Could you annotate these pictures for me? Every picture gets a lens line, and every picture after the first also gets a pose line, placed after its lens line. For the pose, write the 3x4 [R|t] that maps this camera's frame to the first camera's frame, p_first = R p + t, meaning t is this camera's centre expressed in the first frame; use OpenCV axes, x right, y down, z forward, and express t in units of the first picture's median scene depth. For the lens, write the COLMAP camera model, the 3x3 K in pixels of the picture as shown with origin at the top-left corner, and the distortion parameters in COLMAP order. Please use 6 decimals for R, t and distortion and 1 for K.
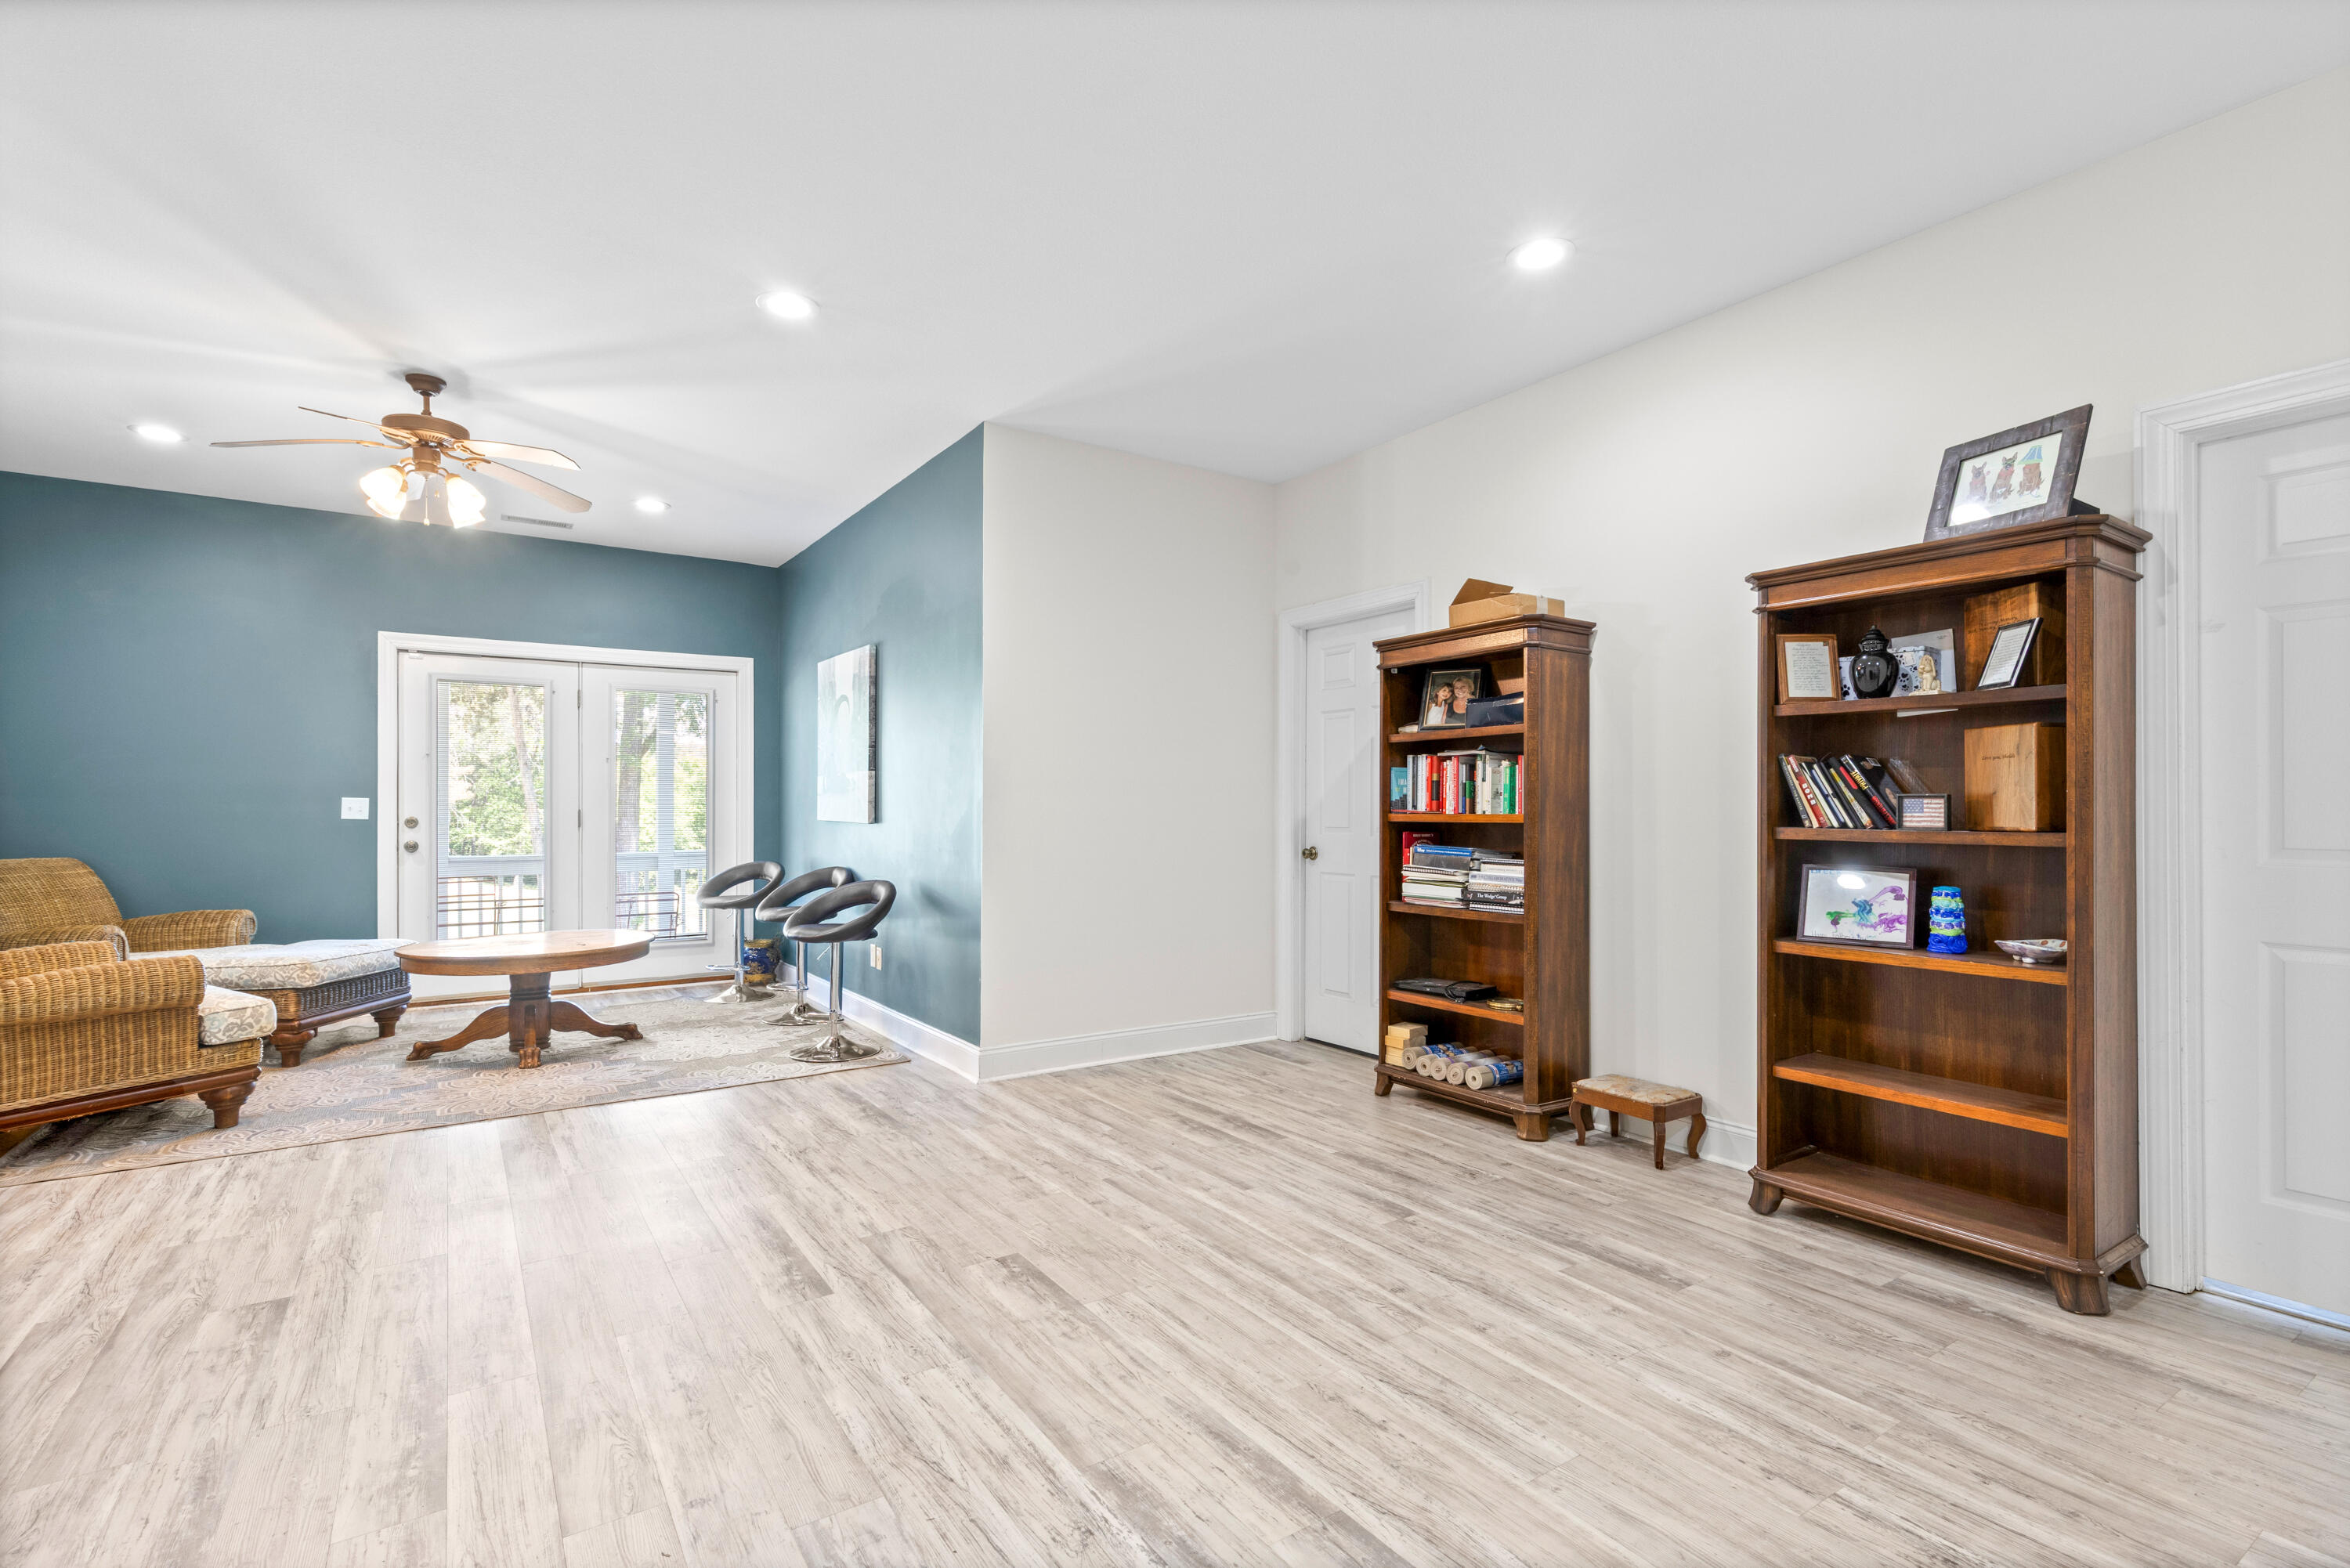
lens RADIAL K [[1088.1, 0, 1180.3], [0, 1088.1, 790.9], [0, 0, 1]] dist [0.011048, -0.003159]
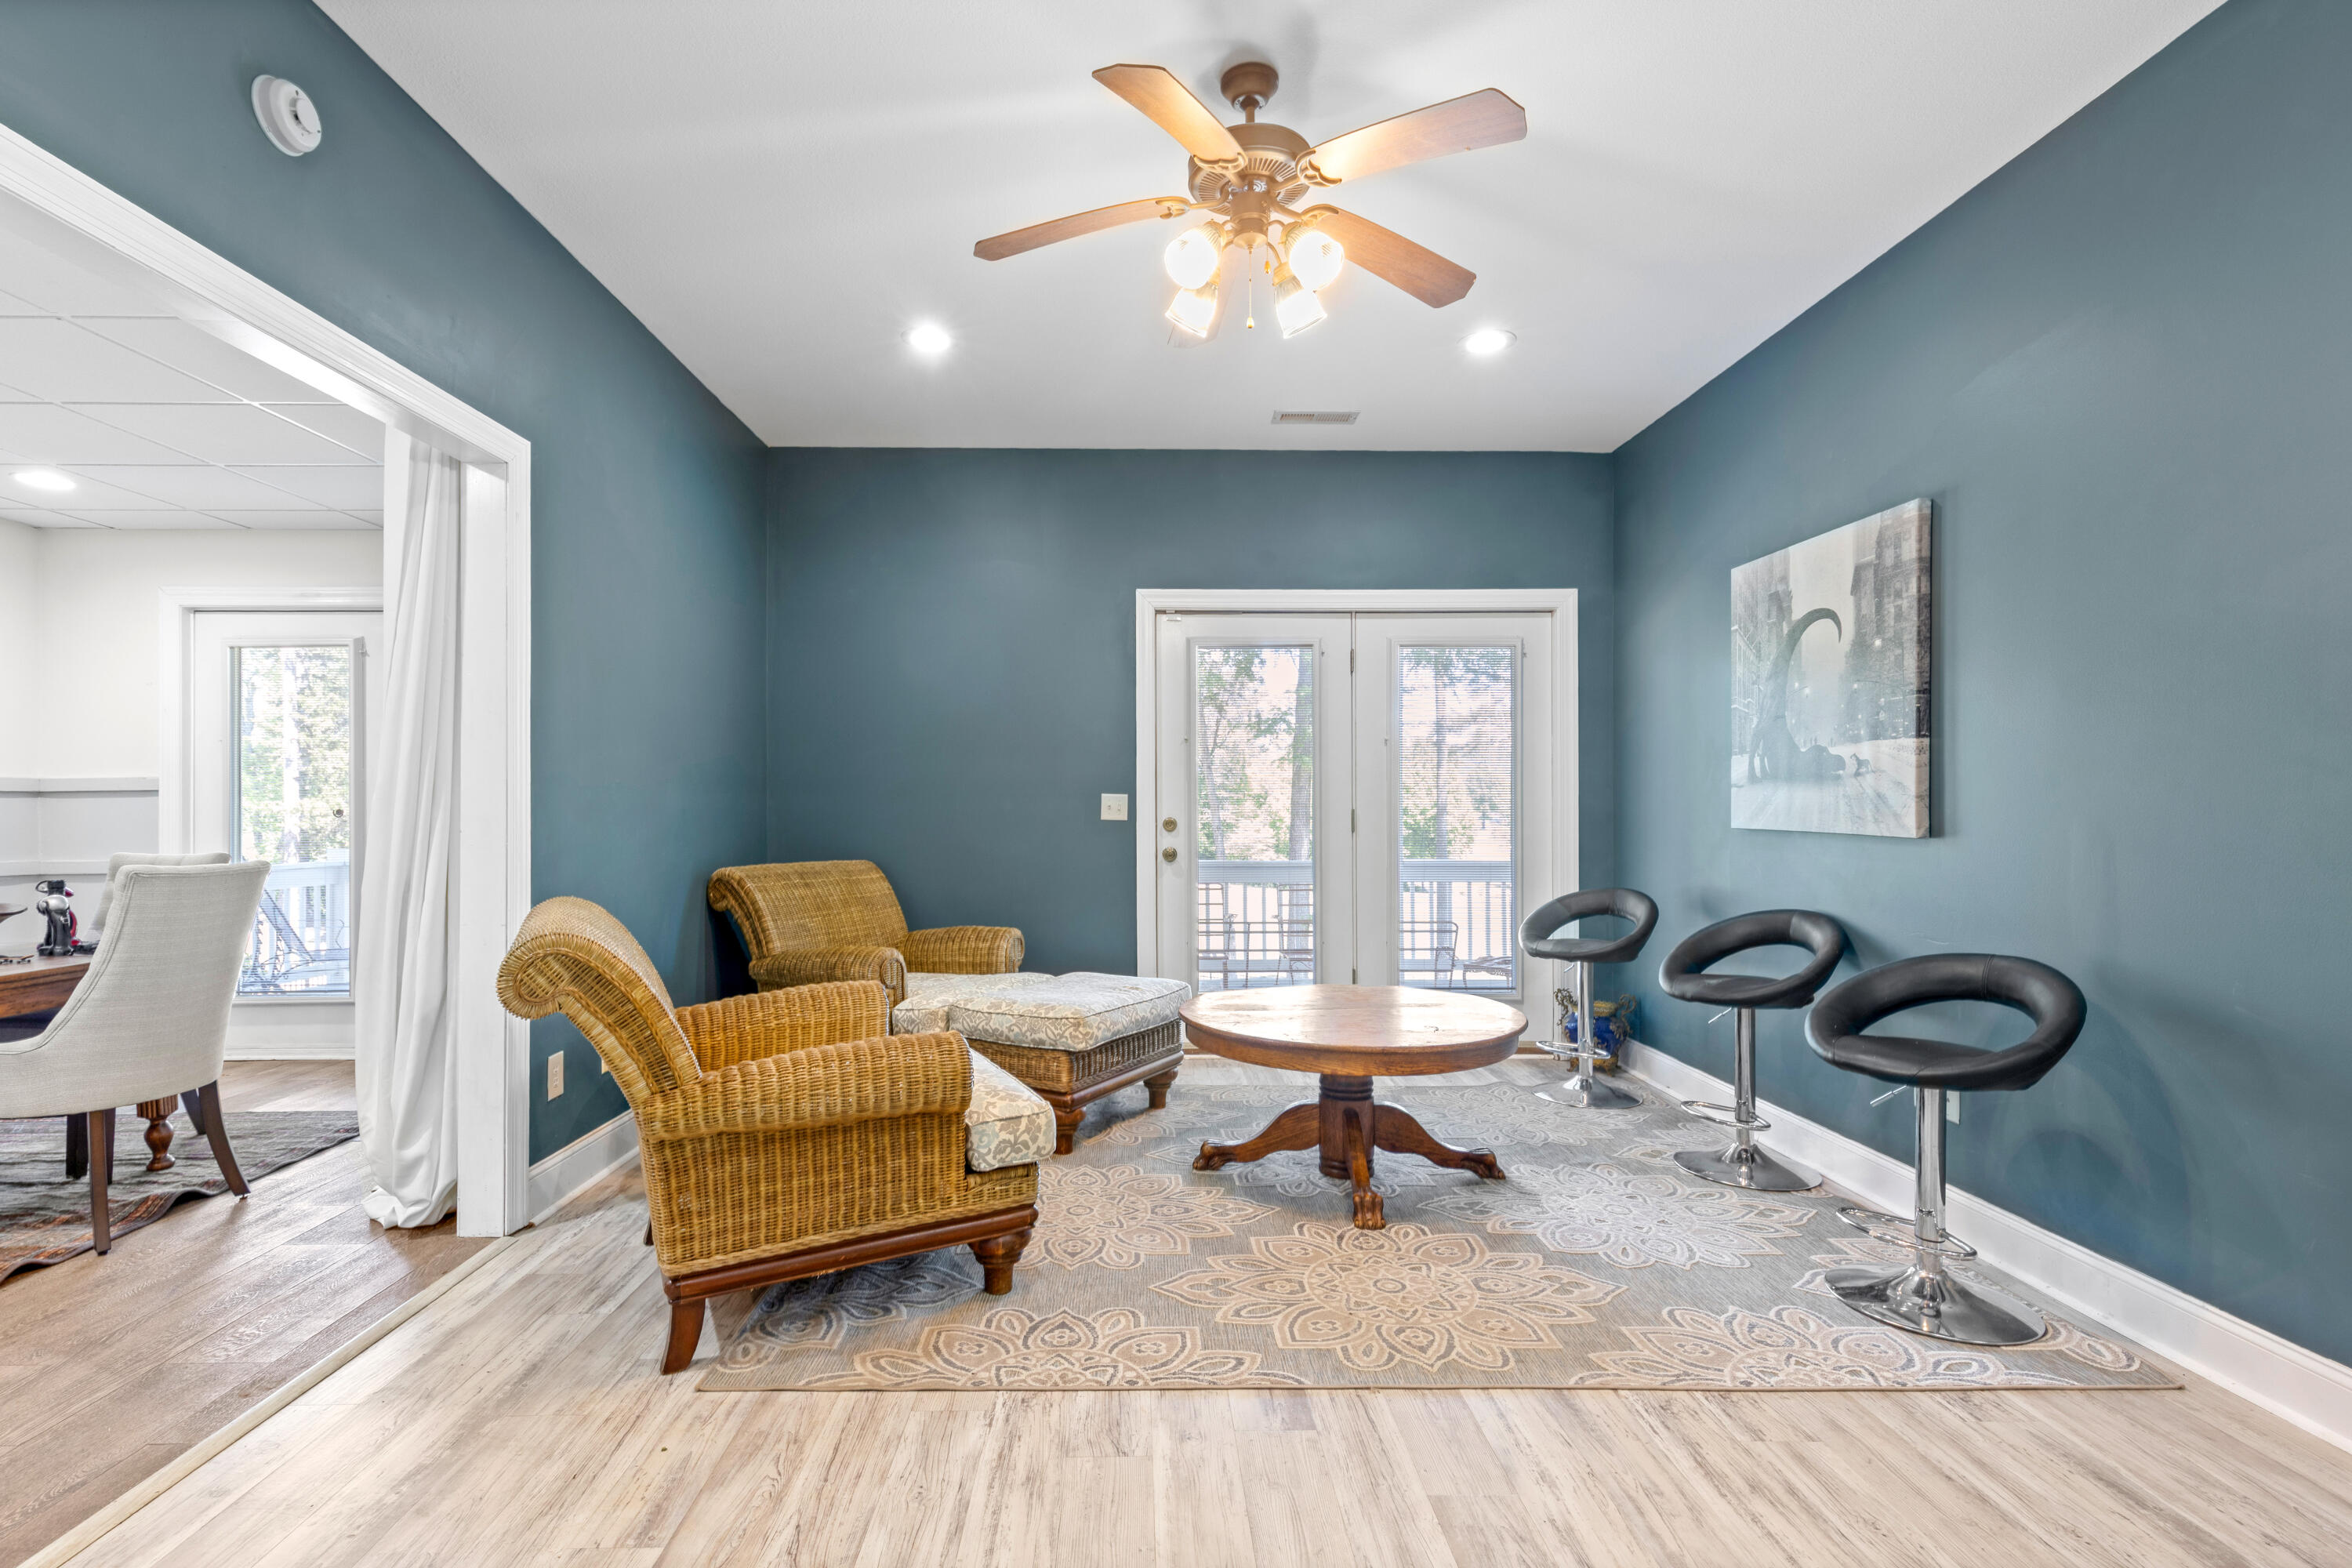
lens RADIAL K [[1089.1, 0, 1169.4], [0, 1089.1, 785.2], [0, 0, 1]] dist [0.011048, -0.003159]
pose [[0.848316, -0.008196, -0.529427, -0.339258], [0.005768, 0.999964, -0.006238, 0.005681], [0.529459, 0.002238, 0.848333, 0.389250]]
